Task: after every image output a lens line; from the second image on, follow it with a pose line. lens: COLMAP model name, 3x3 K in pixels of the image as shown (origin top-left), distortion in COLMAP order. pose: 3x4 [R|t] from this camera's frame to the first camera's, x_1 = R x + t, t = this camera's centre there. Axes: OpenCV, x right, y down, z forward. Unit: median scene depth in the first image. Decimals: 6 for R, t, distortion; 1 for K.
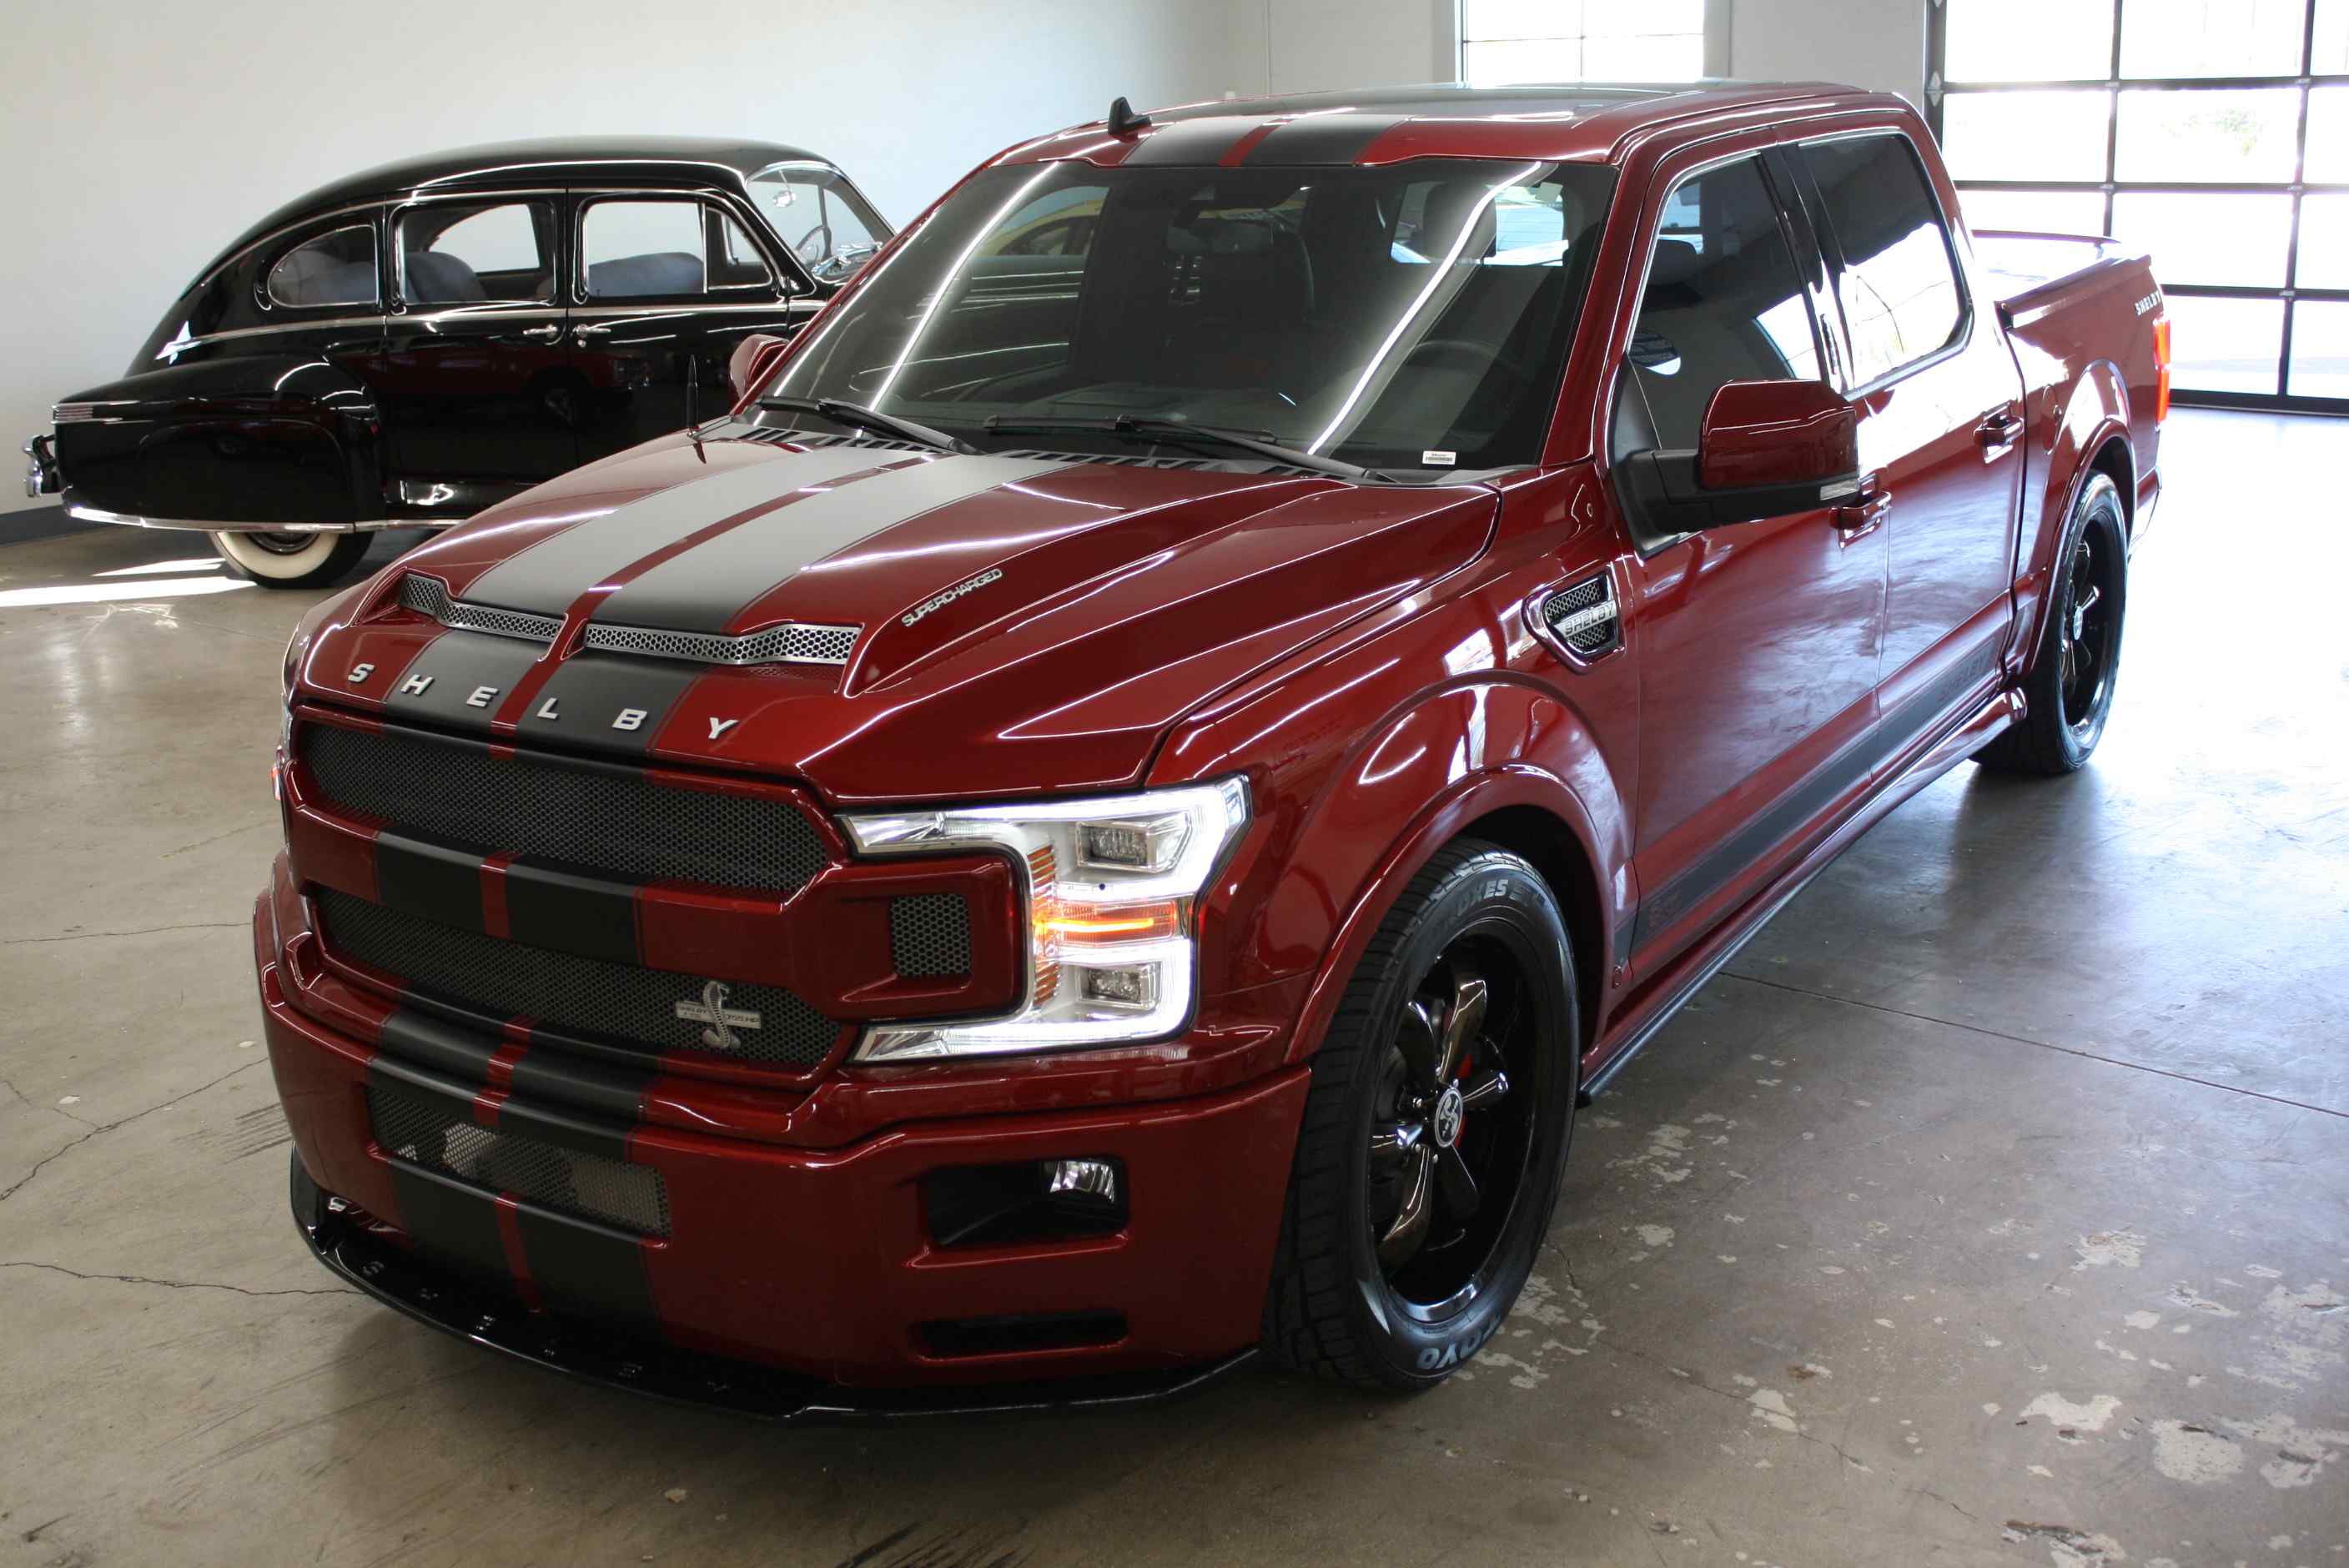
lens RADIAL K [[2291.4, 0, 1185.4], [0, 2291.4, 782.5], [0, 0, 1]] dist [-0.109554, 0.115242]
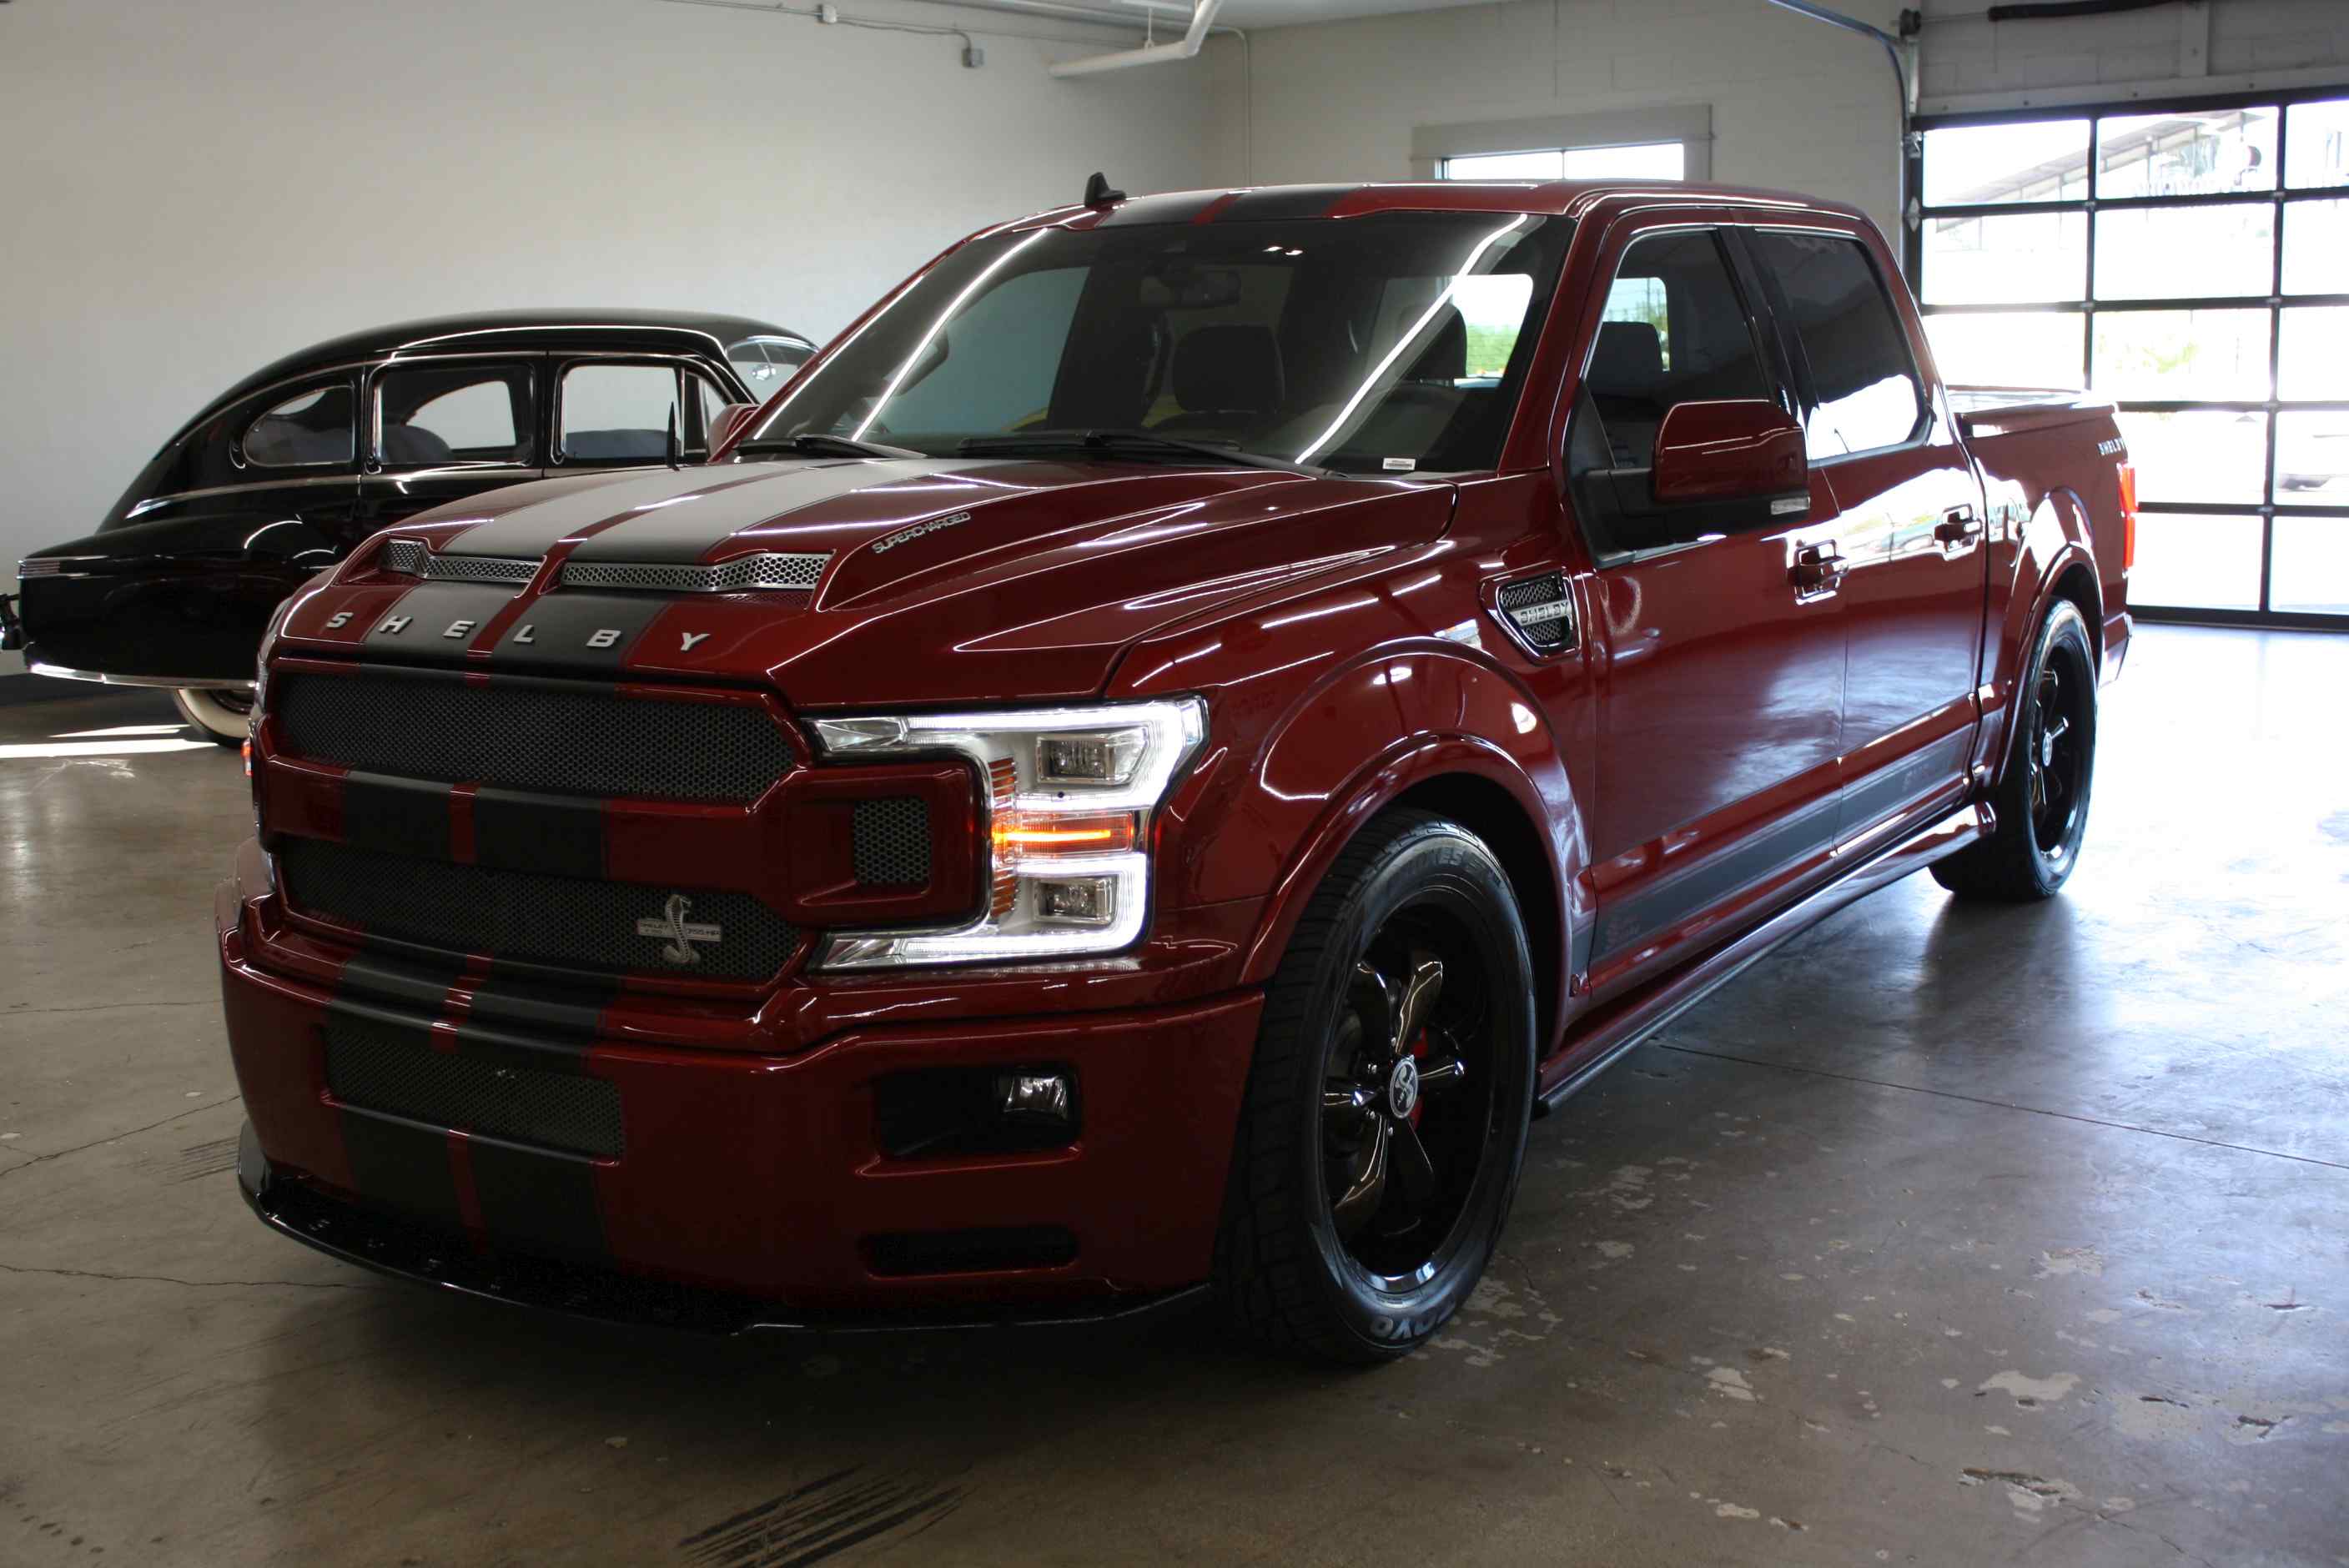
lens RADIAL K [[2349.1, 0, 1180.9], [0, 2349.1, 785.6], [0, 0, 1]] dist [-0.096974, 0.092966]
pose [[0.999846, 0.015432, 0.008393, 0.006733], [-0.014455, 0.994257, -0.106036, 0.122050], [-0.009982, 0.105898, 0.994327, -0.034703]]
